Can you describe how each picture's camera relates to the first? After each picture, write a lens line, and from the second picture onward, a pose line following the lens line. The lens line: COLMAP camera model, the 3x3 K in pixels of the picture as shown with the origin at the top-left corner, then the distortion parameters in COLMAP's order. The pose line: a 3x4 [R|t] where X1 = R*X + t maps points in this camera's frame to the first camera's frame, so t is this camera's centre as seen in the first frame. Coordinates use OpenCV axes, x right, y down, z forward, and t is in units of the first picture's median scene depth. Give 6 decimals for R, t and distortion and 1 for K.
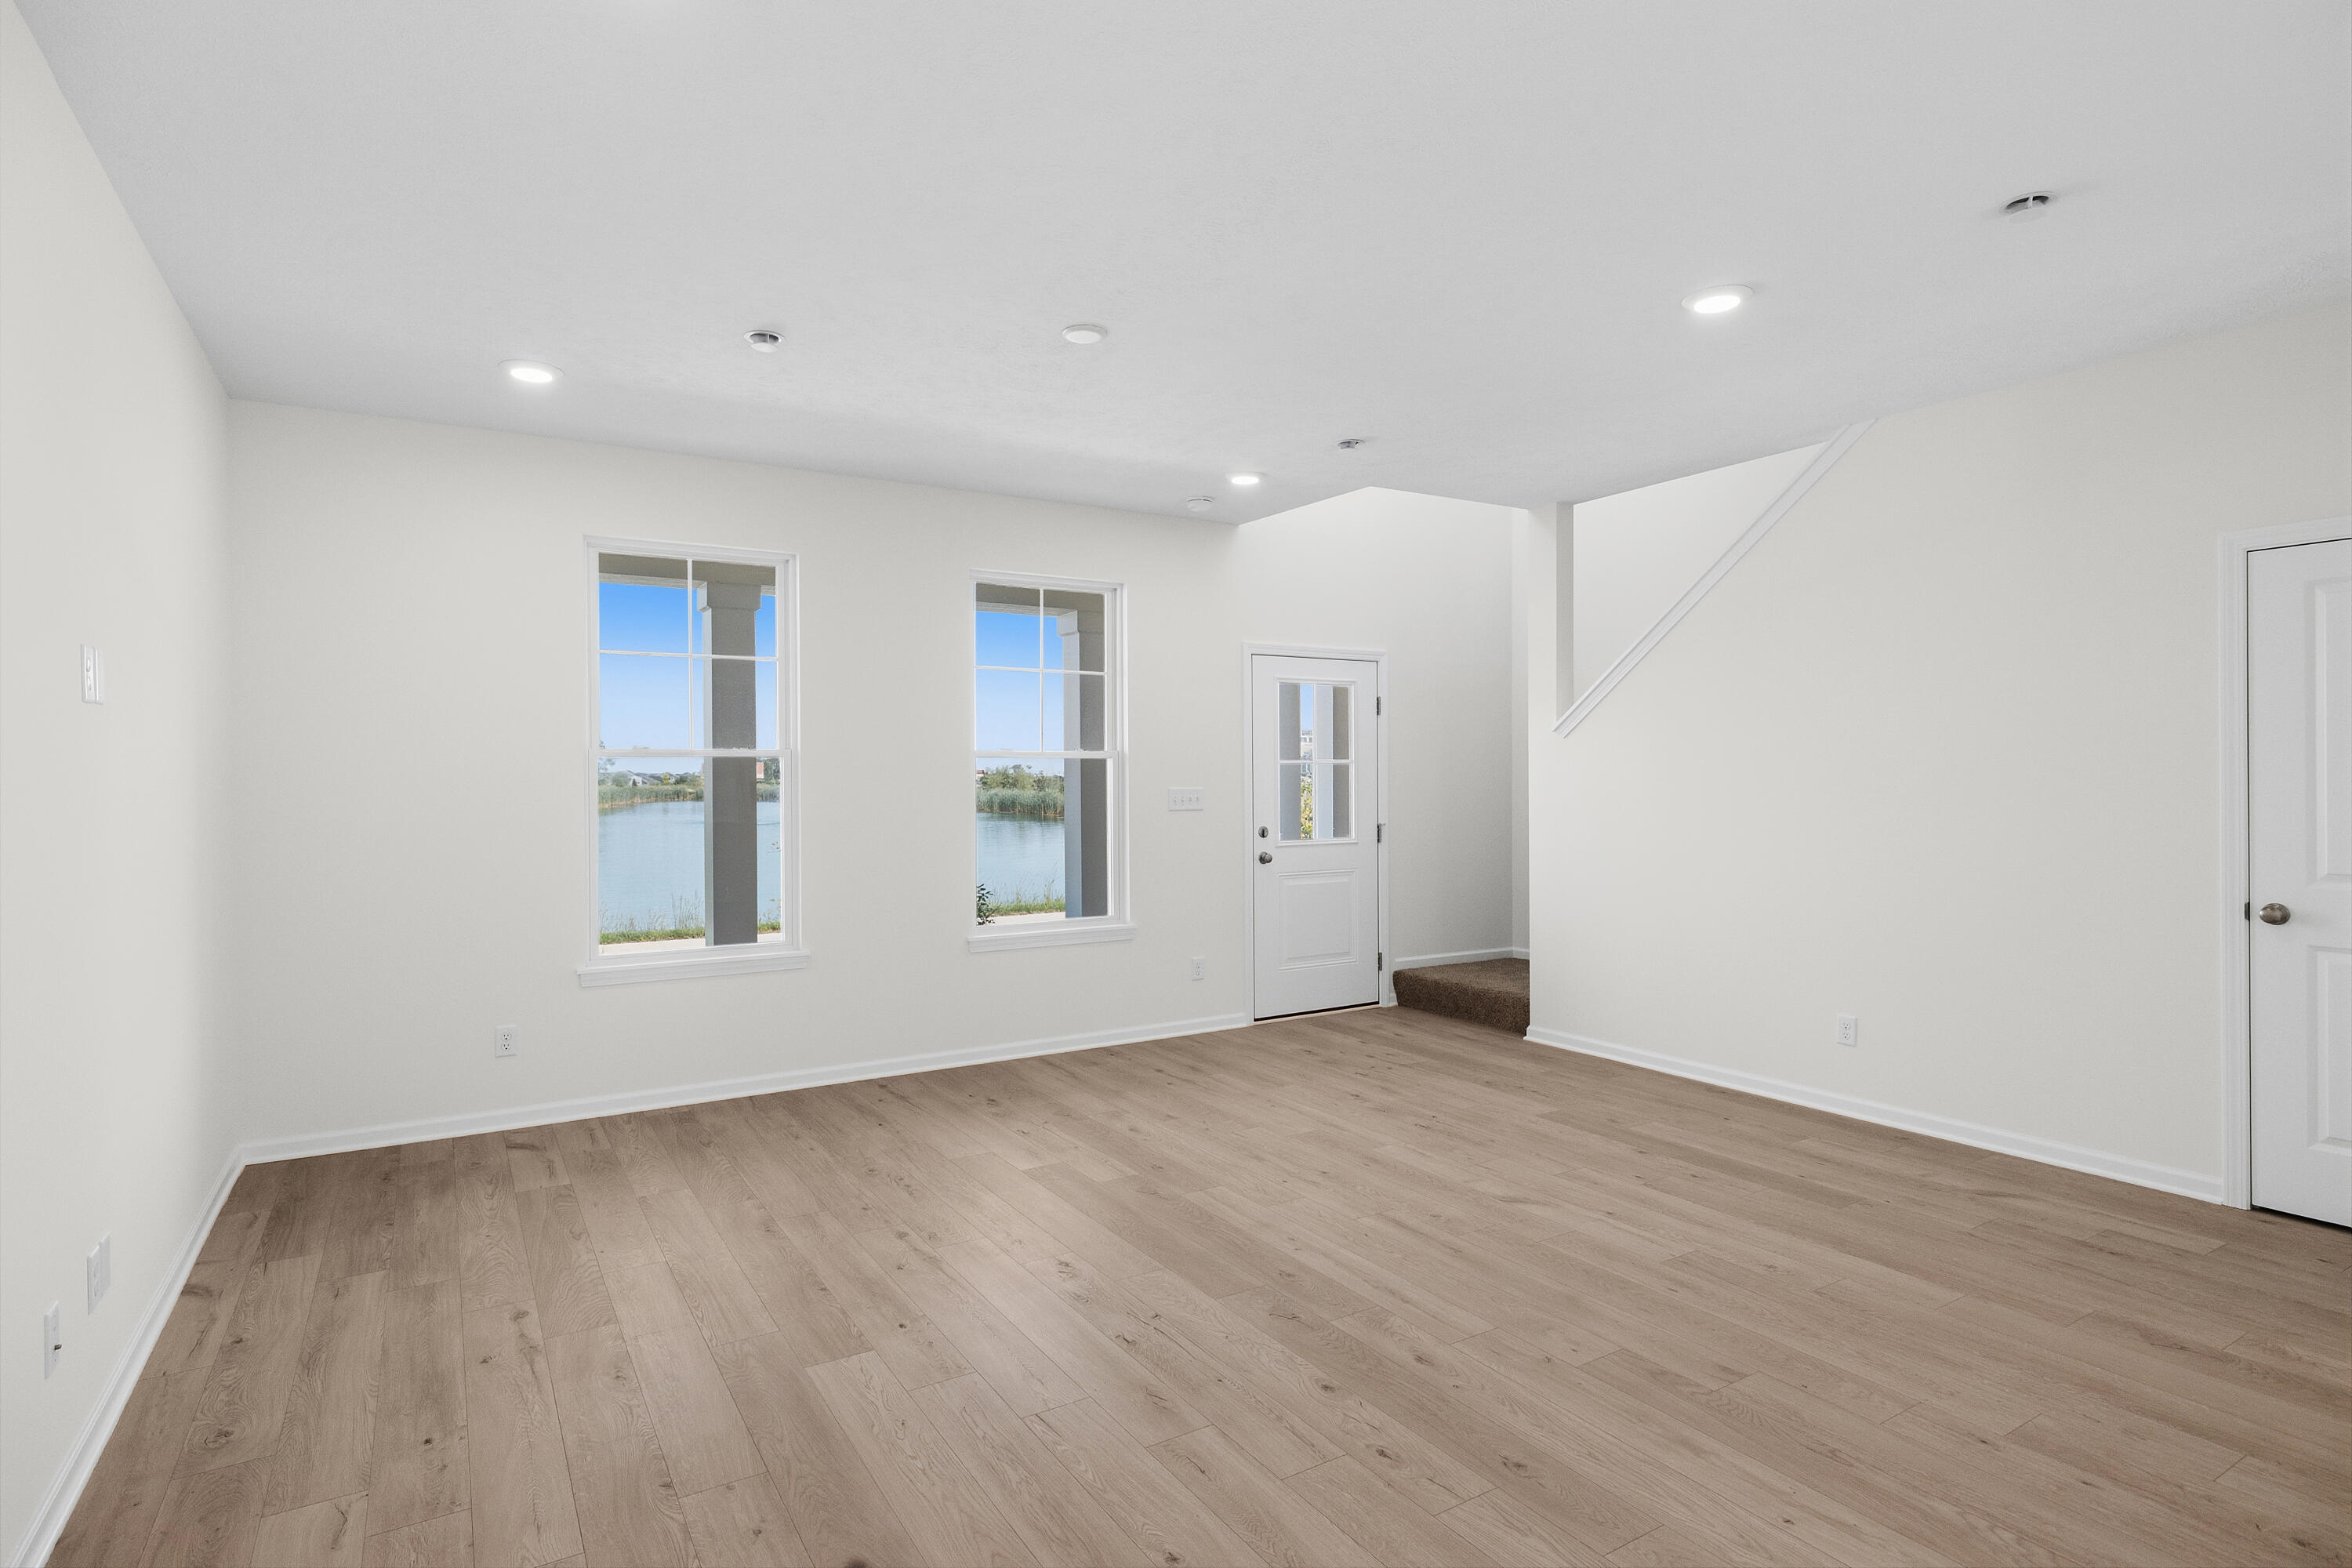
lens RADIAL K [[1196.4, 0, 1156.6], [0, 1196.4, 782.1], [0, 0, 1]] dist [-0.000814, -0.000853]
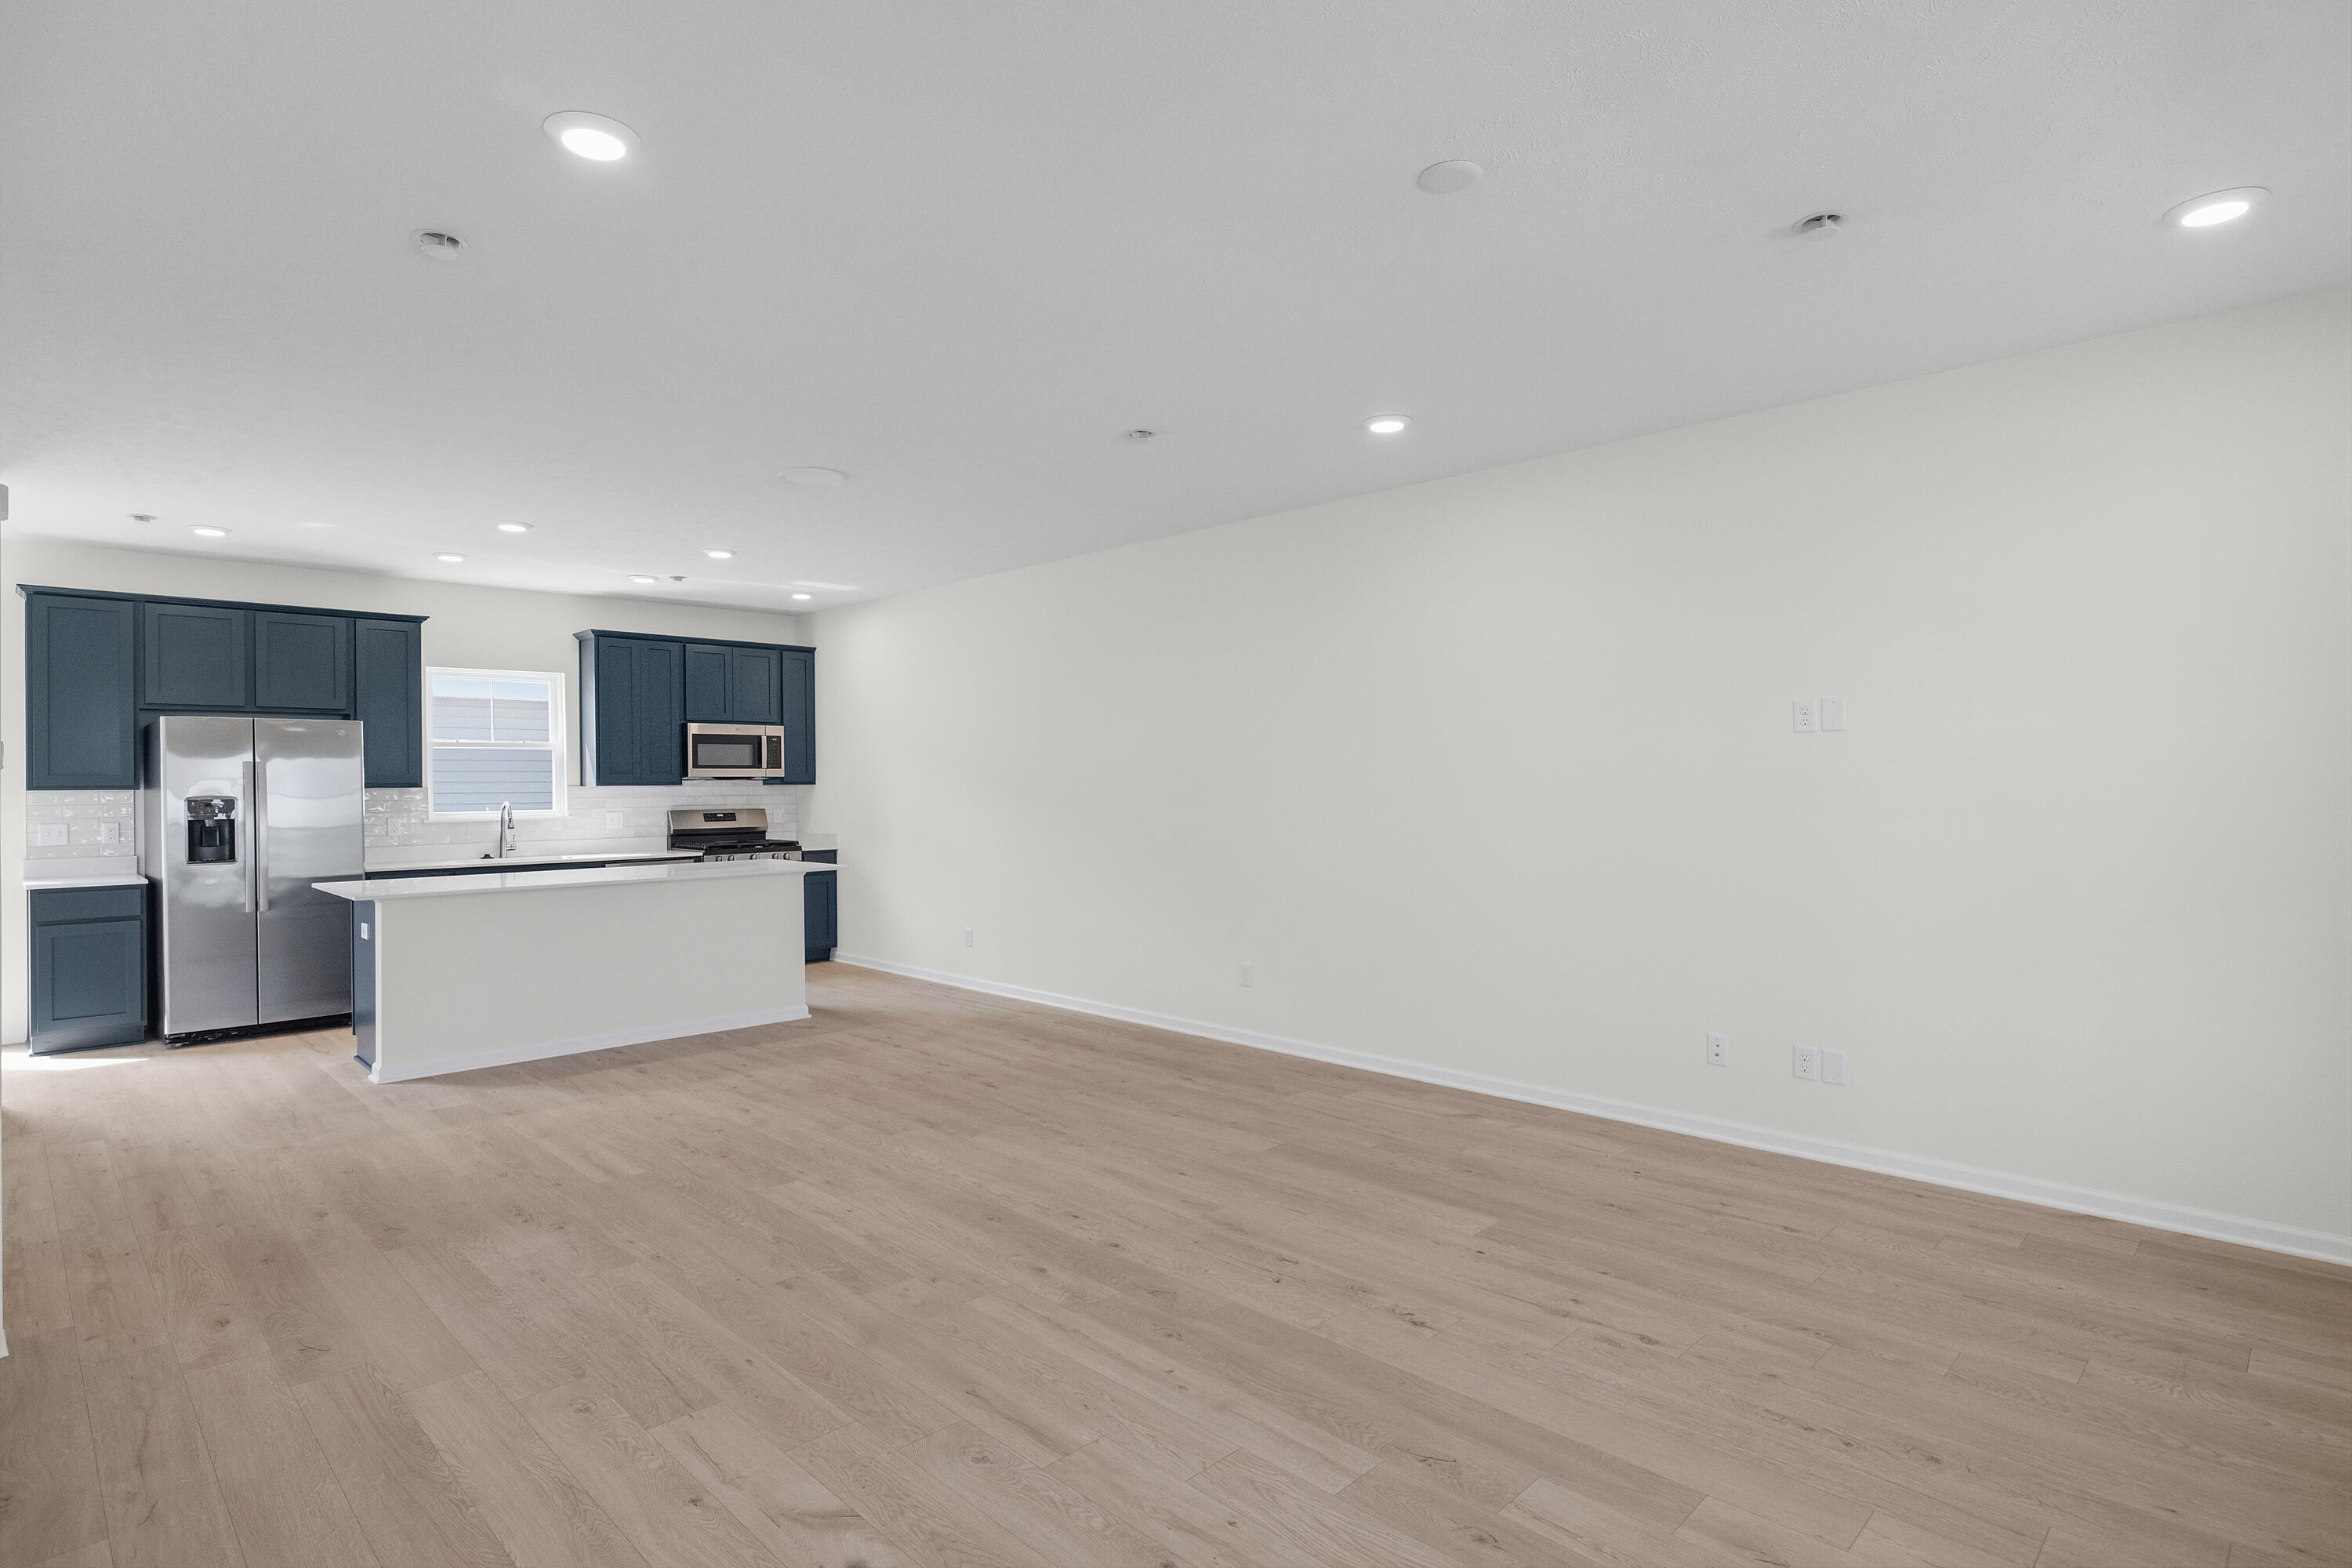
lens RADIAL K [[1196.4, 0, 1165.3], [0, 1196.4, 775.2], [0, 0, 1]] dist [-0.000814, -0.000853]
pose [[-0.971693, 0.012106, -0.235937, 0.296759], [0.012417, 0.999923, 0.000167, -0.010954], [0.235921, -0.002768, -0.971768, 1.729248]]
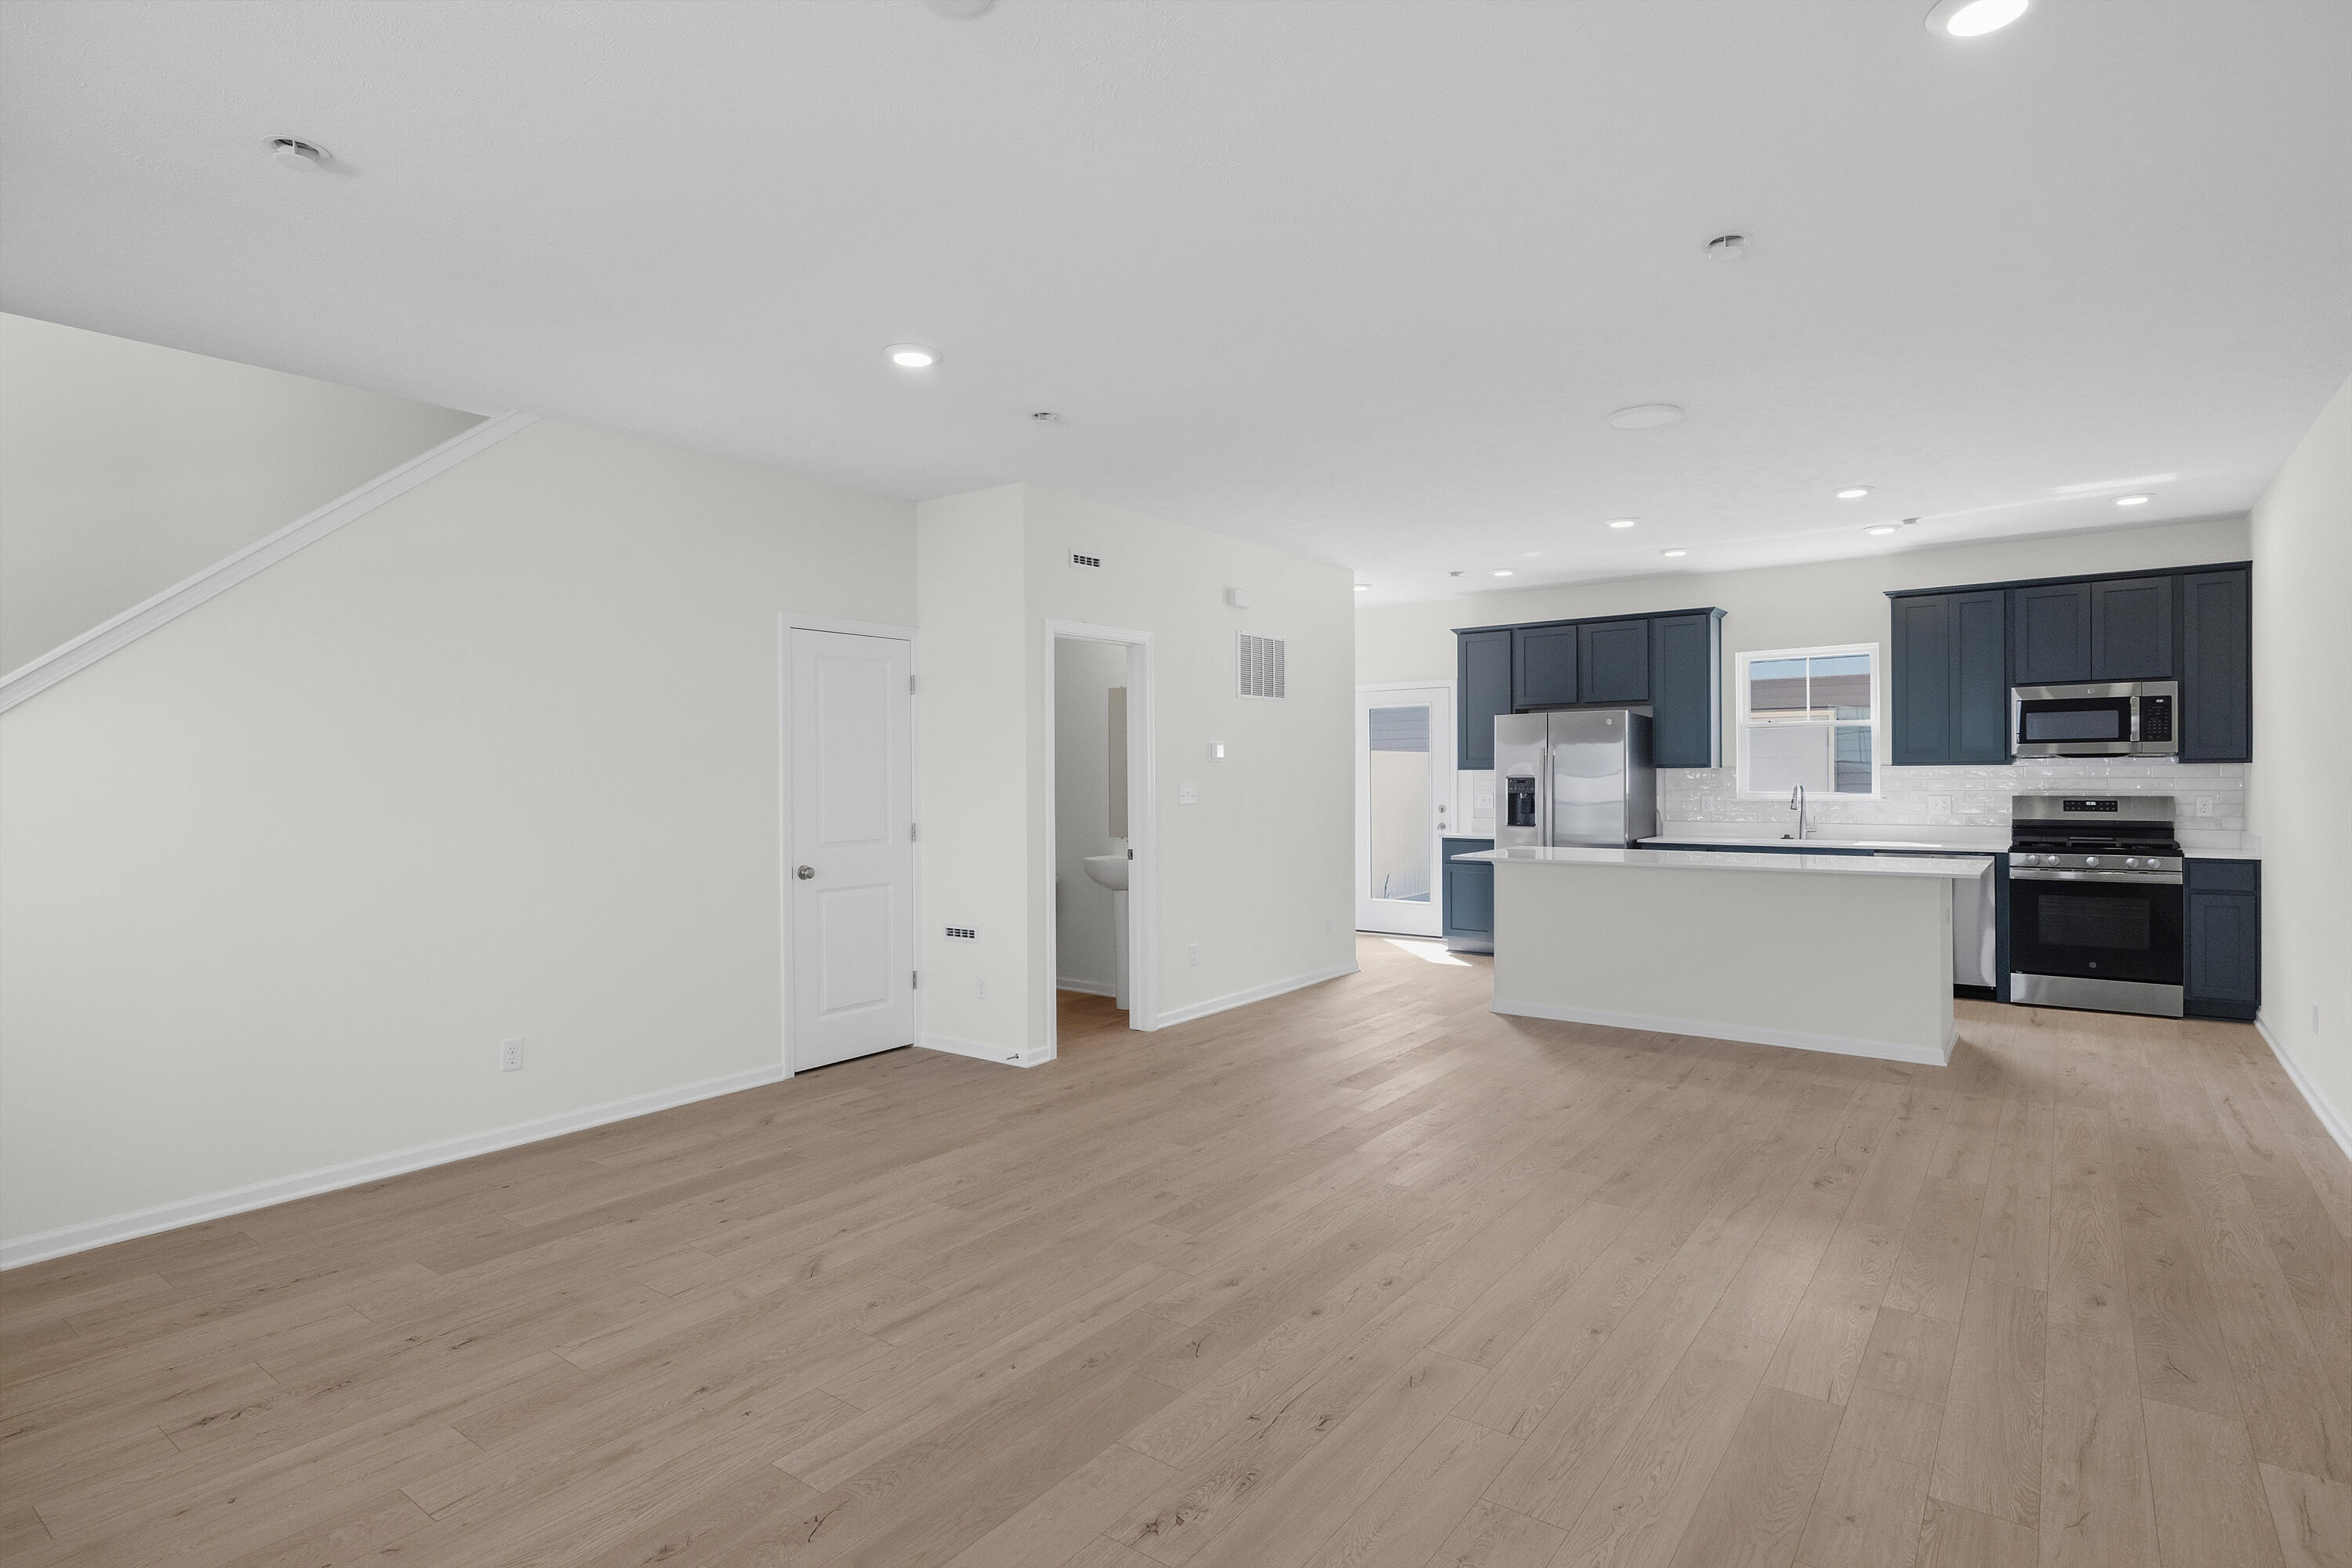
lens RADIAL K [[1196.4, 0, 1163.7], [0, 1196.4, 787.3], [0, 0, 1]] dist [-0.000814, -0.000853]
pose [[-0.371447, -0.001636, 0.928453, -0.642554], [0.015357, 0.999851, 0.007906, -0.002250], [-0.928327, 0.017195, -0.371367, 1.160789]]
